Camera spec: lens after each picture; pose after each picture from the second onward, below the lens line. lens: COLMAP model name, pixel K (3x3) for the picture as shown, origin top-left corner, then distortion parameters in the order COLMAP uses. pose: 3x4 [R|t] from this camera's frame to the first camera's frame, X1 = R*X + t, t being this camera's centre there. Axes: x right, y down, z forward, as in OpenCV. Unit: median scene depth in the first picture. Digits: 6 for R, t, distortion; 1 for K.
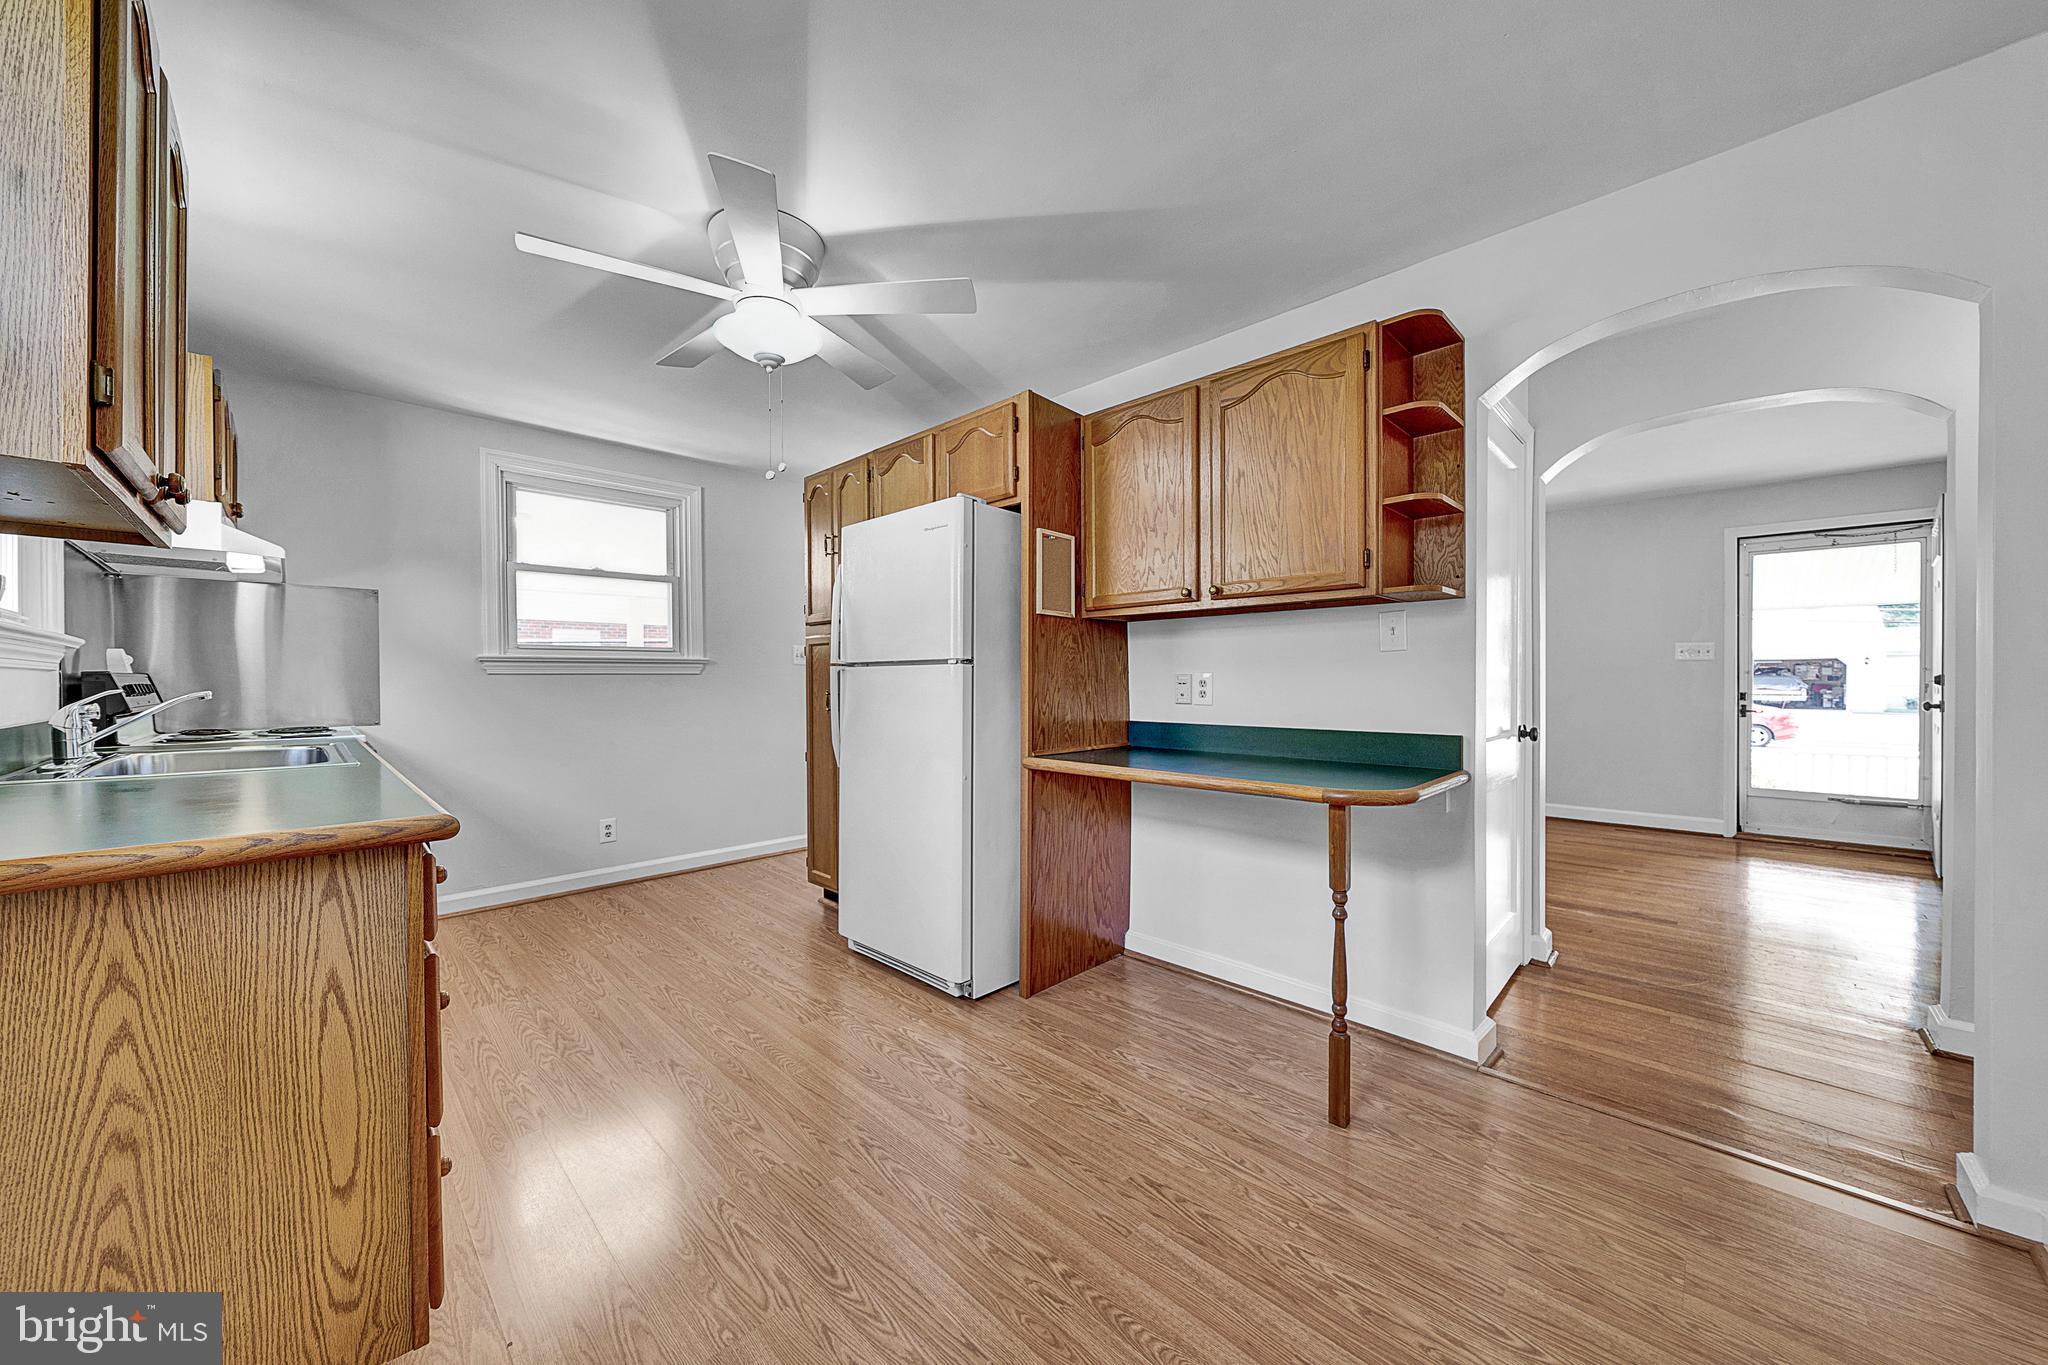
lens RADIAL K [[733.0, 0, 1029.9], [0, 733.0, 688.6], [0, 0, 1]] dist [-0.002006, -0.000566]
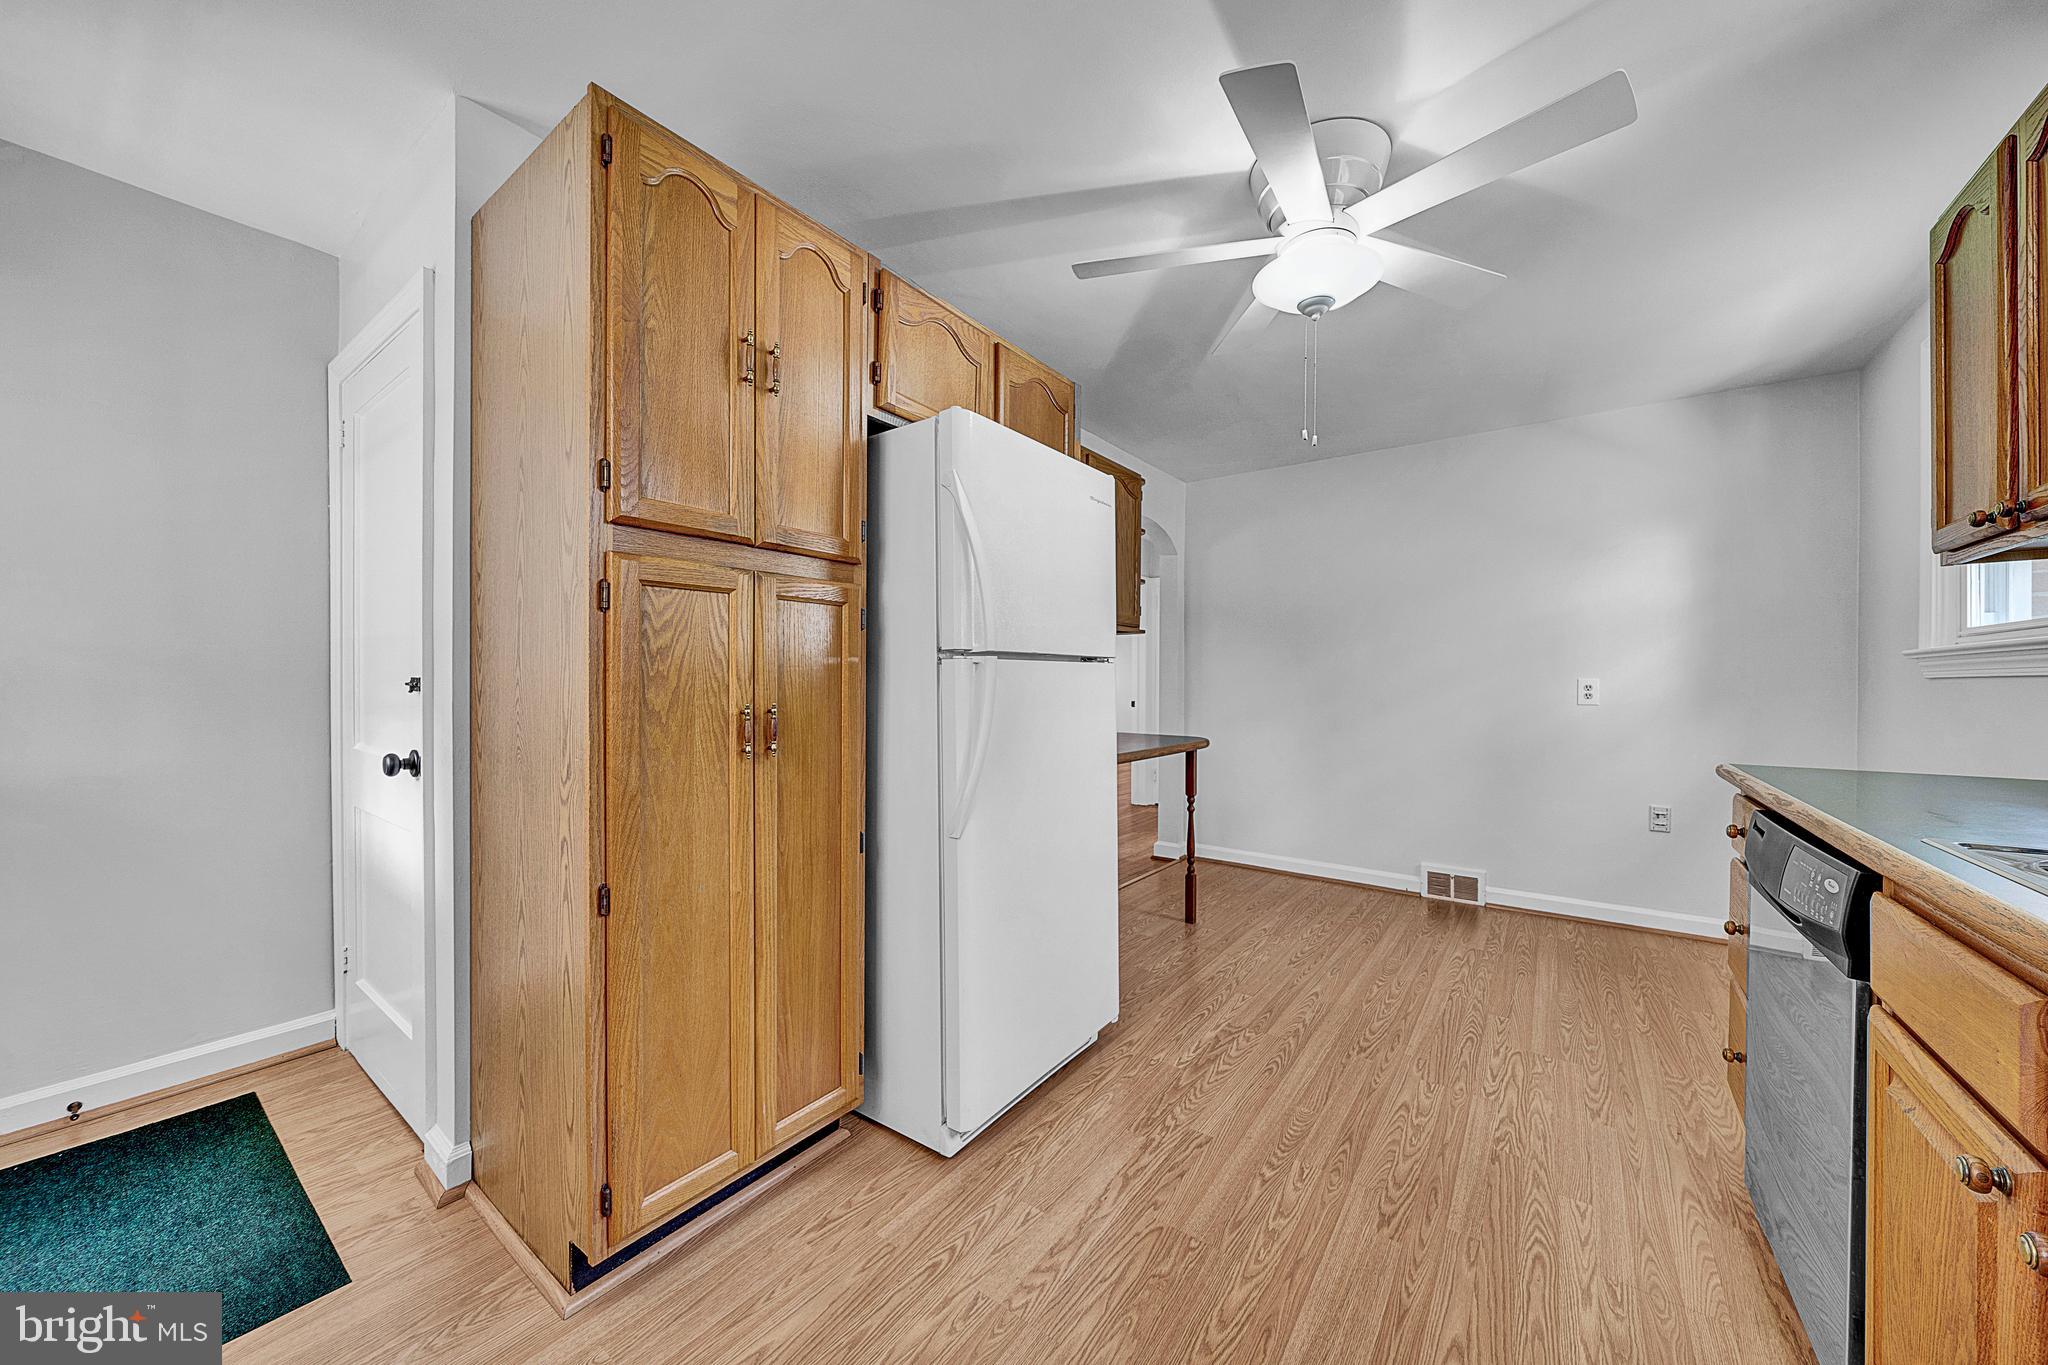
lens RADIAL K [[733.0, 0, 1004.4], [0, 733.0, 685.8], [0, 0, 1]] dist [-0.002006, -0.000566]
pose [[-0.135516, -0.002215, 0.990773, -1.141880], [0.009609, 0.999948, 0.003550, -0.012356], [-0.990729, 0.010001, -0.135488, 1.459699]]
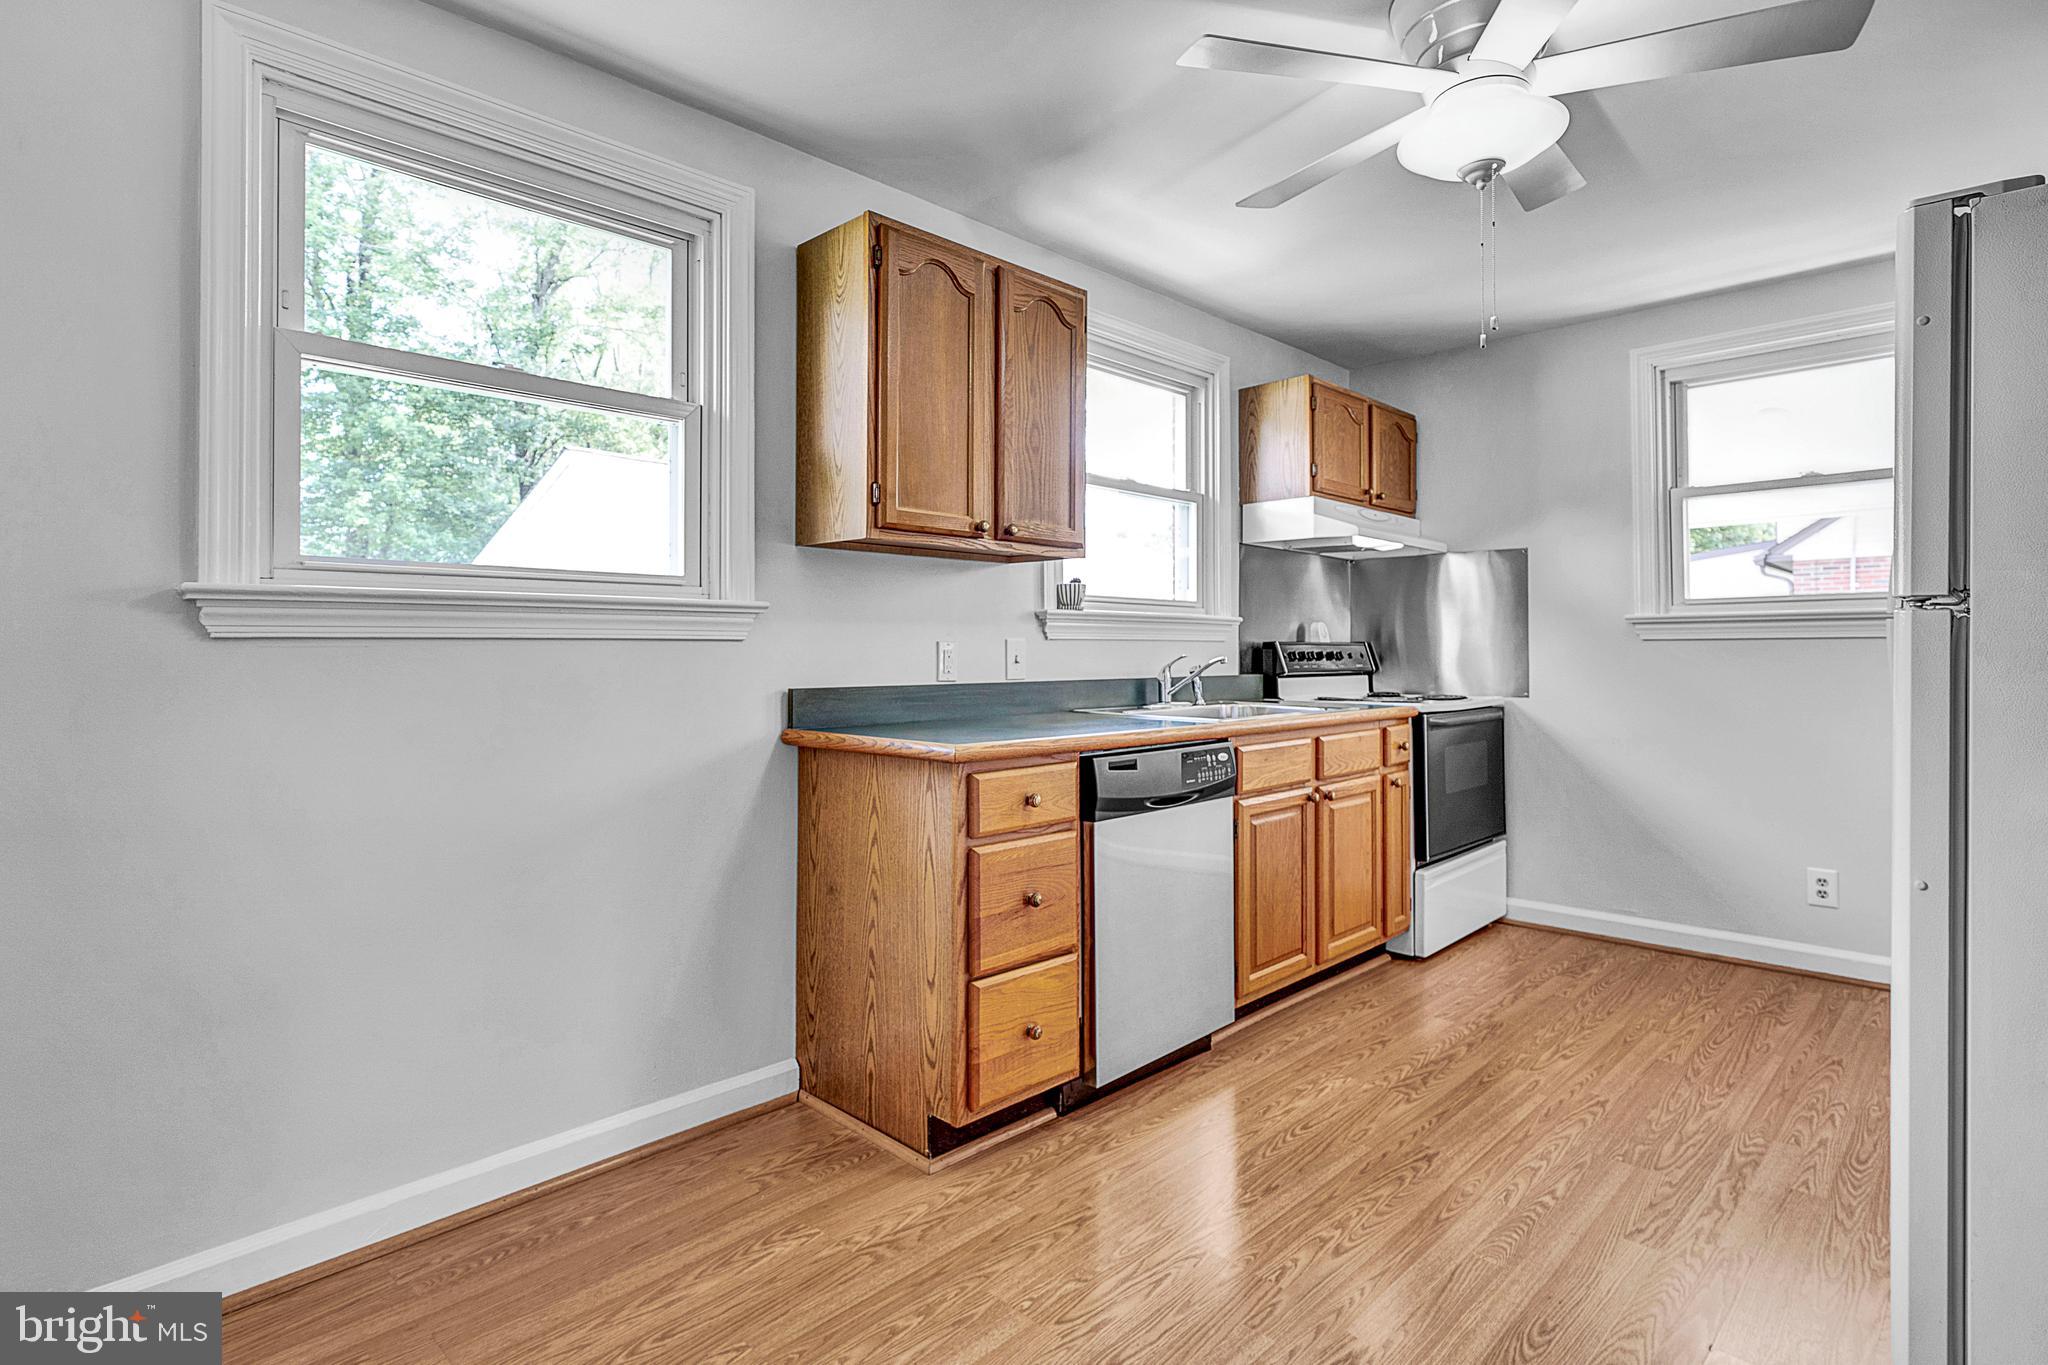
lens RADIAL K [[1014.2, 0, 995.0], [0, 1014.2, 644.7], [0, 0, 1]] dist [-0.000570, 0.001352]
pose [[-0.018196, -0.004190, -0.999826, 0.568057], [-0.010915, 0.999932, -0.003992, -0.005611], [0.999775, 0.010841, -0.018240, 0.567482]]
